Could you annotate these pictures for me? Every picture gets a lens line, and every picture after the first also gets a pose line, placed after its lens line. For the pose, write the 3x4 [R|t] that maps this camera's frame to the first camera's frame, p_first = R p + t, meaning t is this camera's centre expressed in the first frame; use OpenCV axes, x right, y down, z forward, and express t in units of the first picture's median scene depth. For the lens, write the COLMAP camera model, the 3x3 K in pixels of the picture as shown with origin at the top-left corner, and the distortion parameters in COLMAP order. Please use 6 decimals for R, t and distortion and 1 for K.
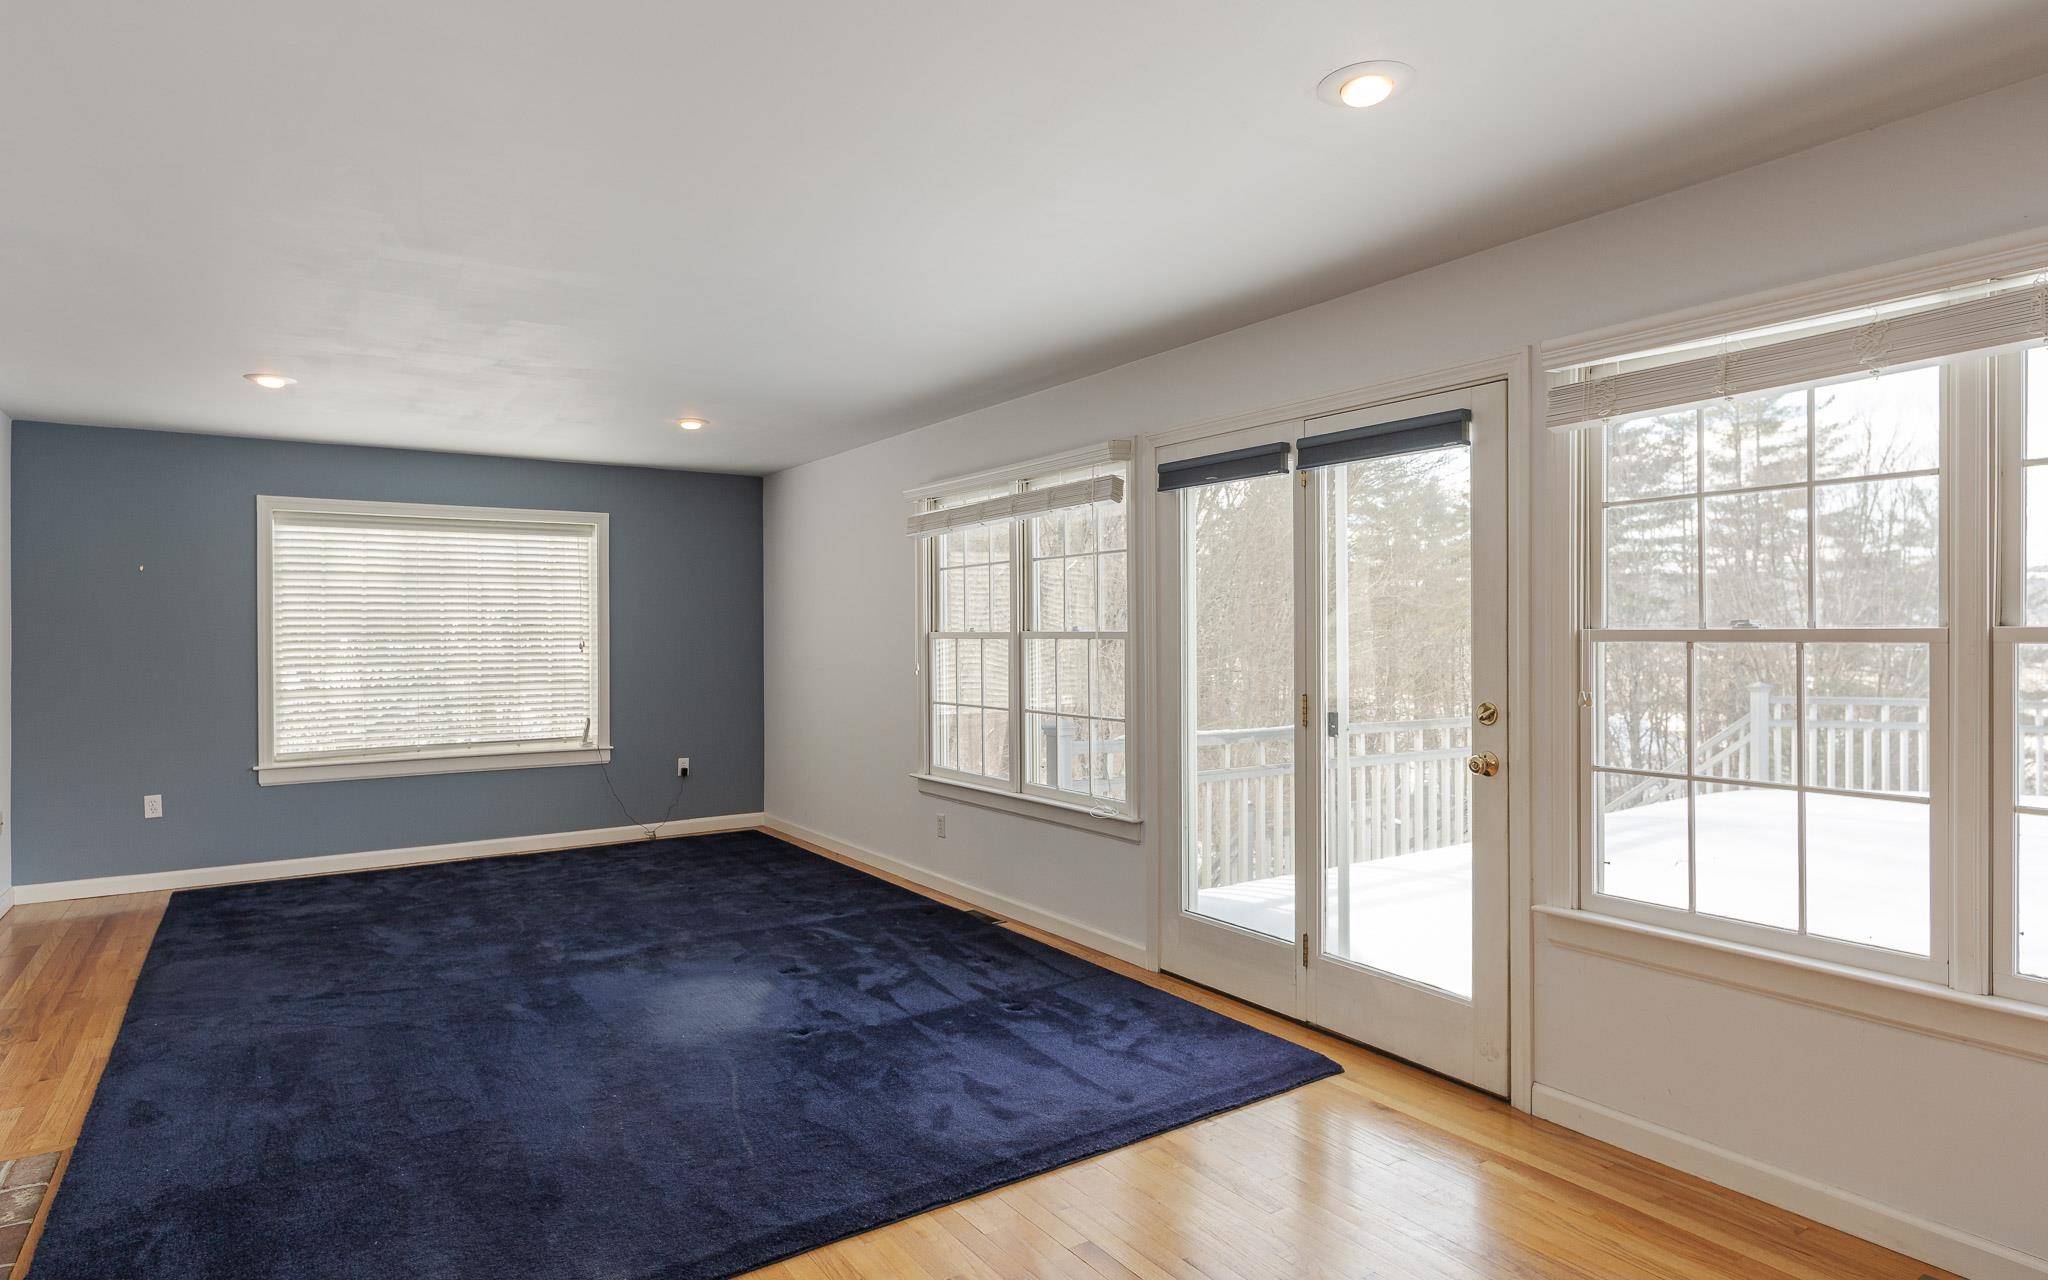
lens RADIAL K [[1123.2, 0, 1023.5], [0, 1123.2, 625.4], [0, 0, 1]] dist [0.002690, -0.000053]
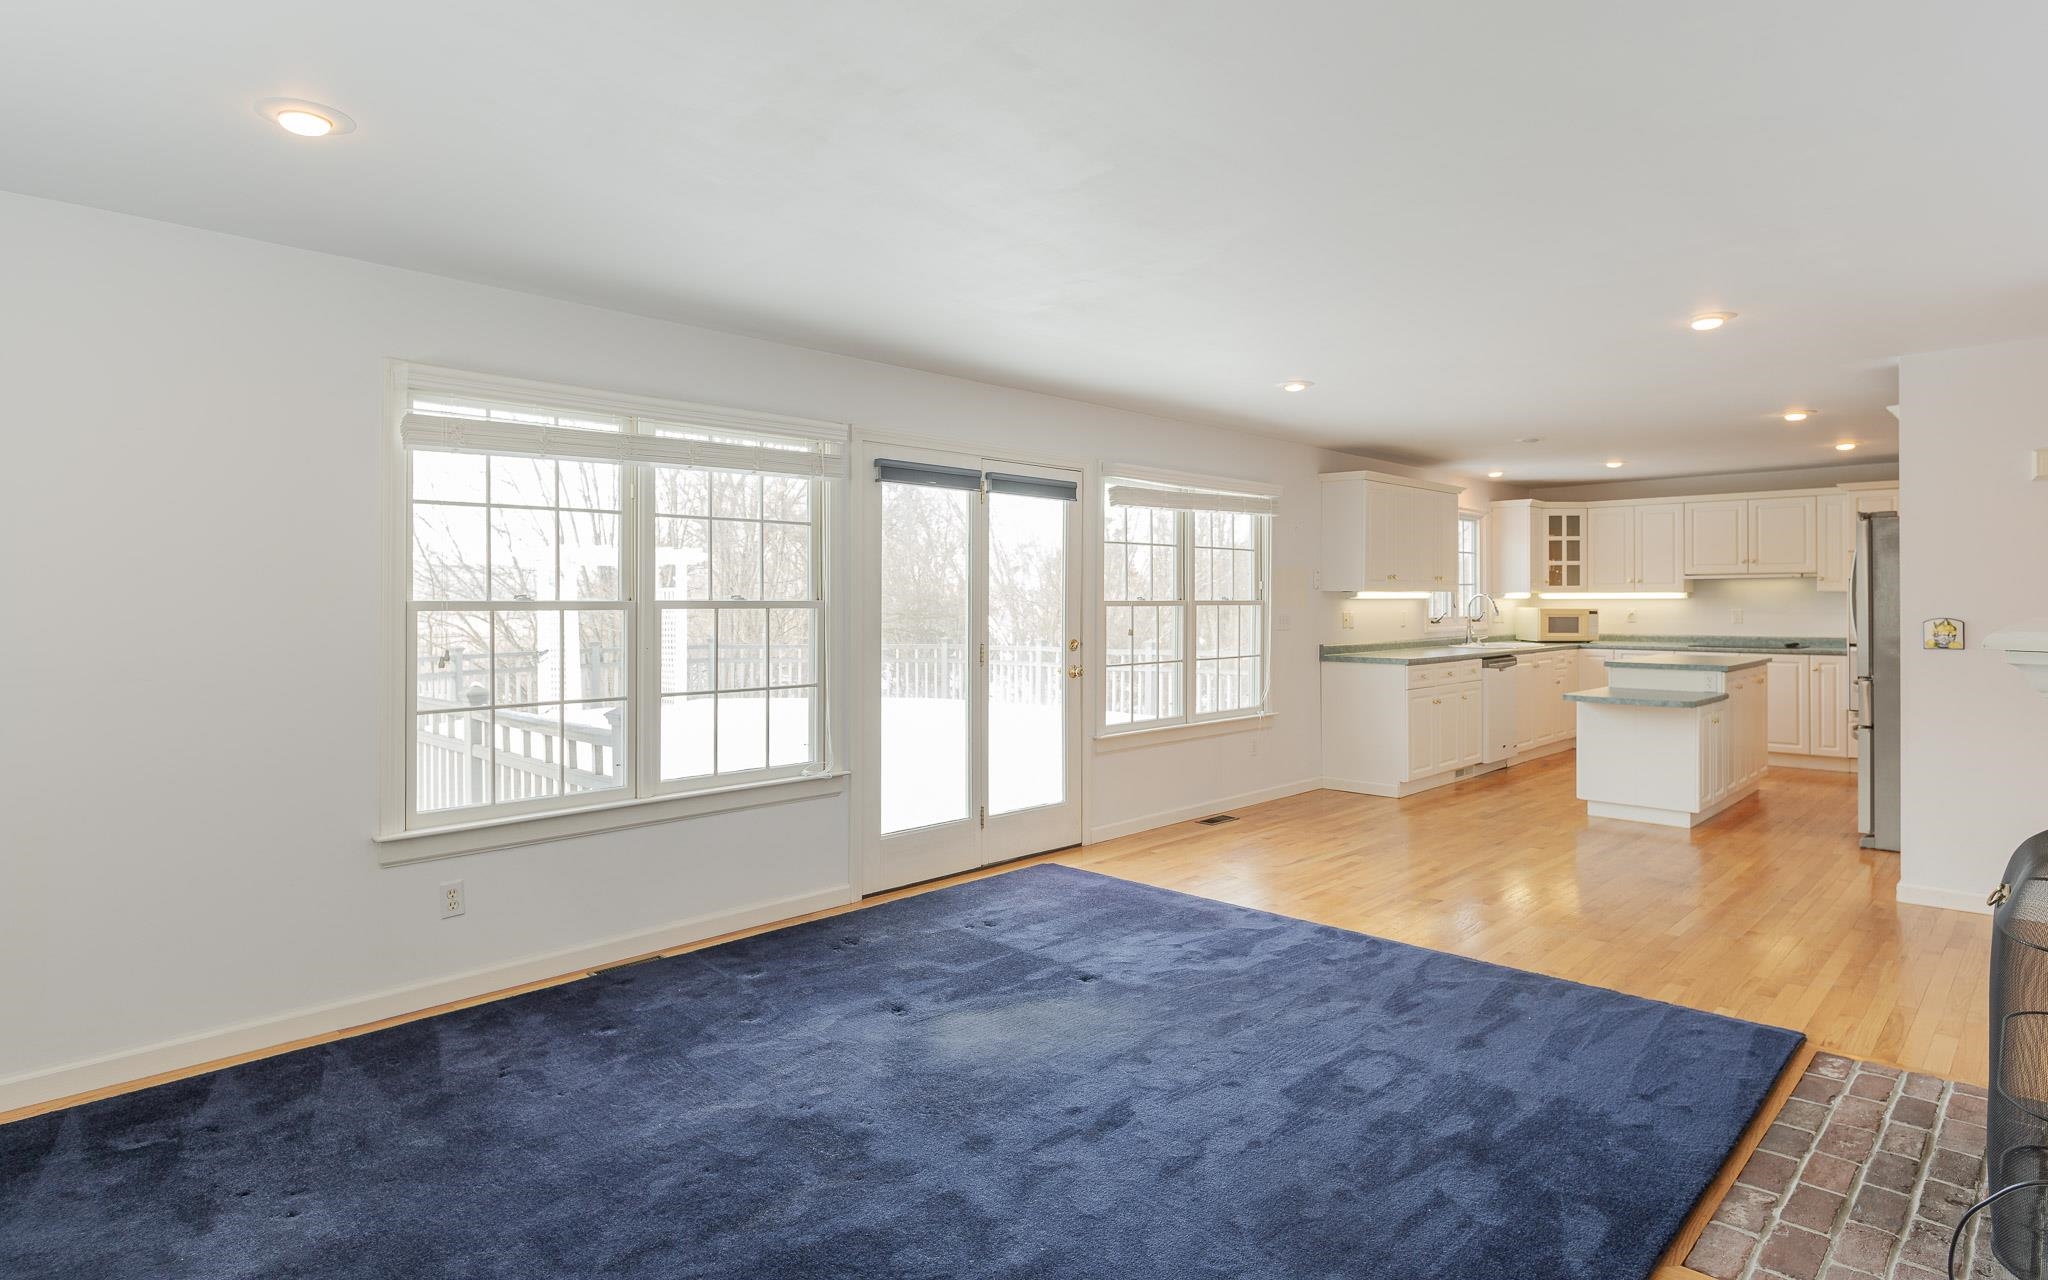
lens RADIAL K [[1090.2, 0, 1014.7], [0, 1090.2, 593.4], [0, 0, 1]] dist [-0.000492, -0.001790]
pose [[-0.190616, 0.011855, 0.981593, -0.987405], [-0.004274, 0.999908, -0.012906, 0.011494], [-0.981655, -0.006656, -0.190548, 1.046424]]
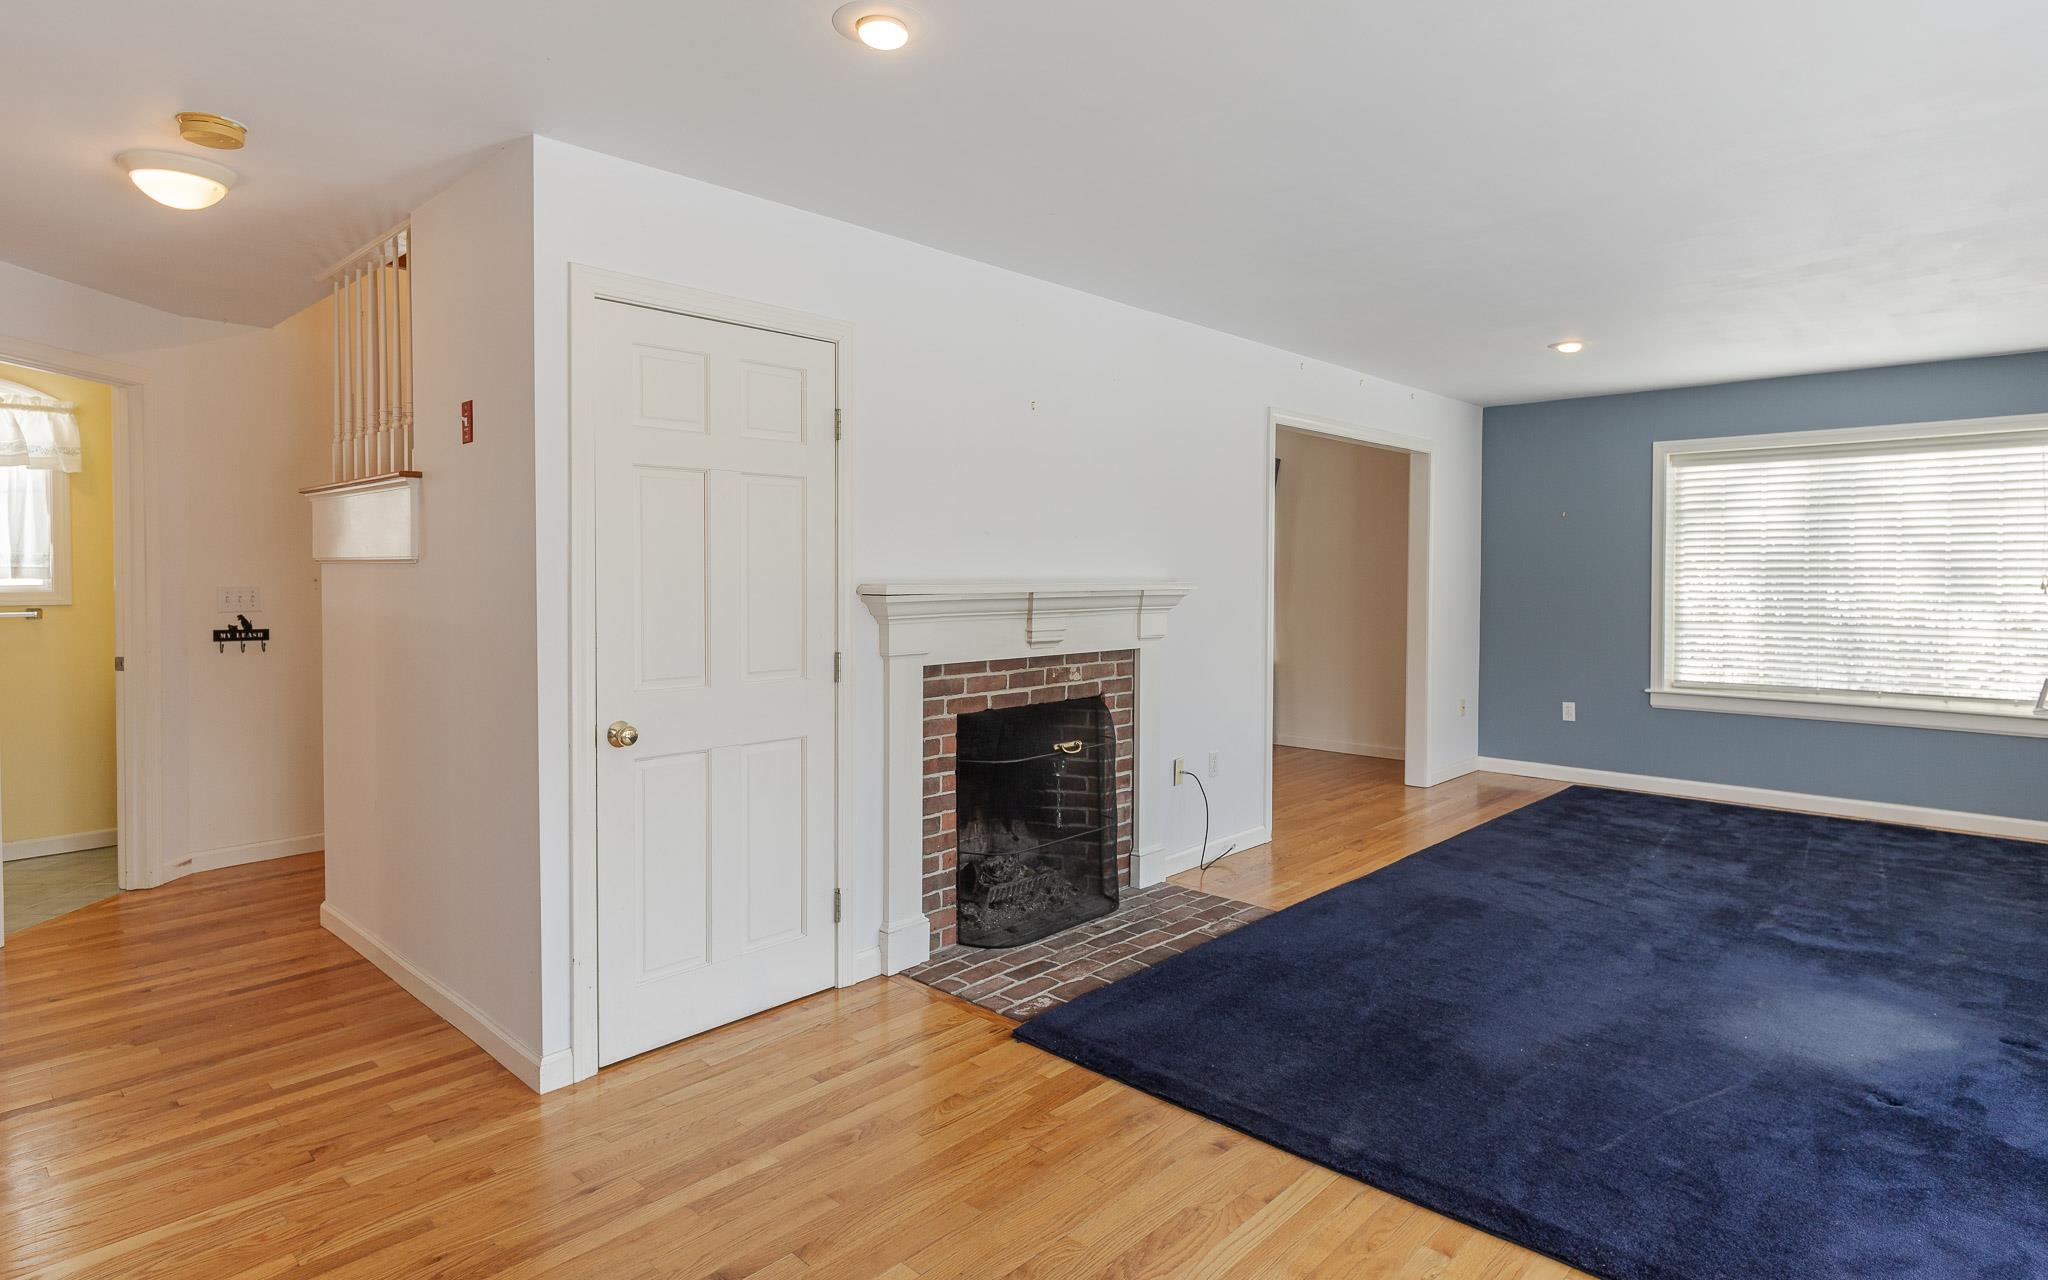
lens RADIAL K [[1090.2, 0, 1014.7], [0, 1090.2, 593.4], [0, 0, 1]] dist [-0.000492, -0.001790]
pose [[0.211700, 0.025351, -0.977006, 0.318949], [0.004603, 0.999627, 0.026935, 0.000025], [0.977324, -0.010199, 0.211504, 0.230334]]
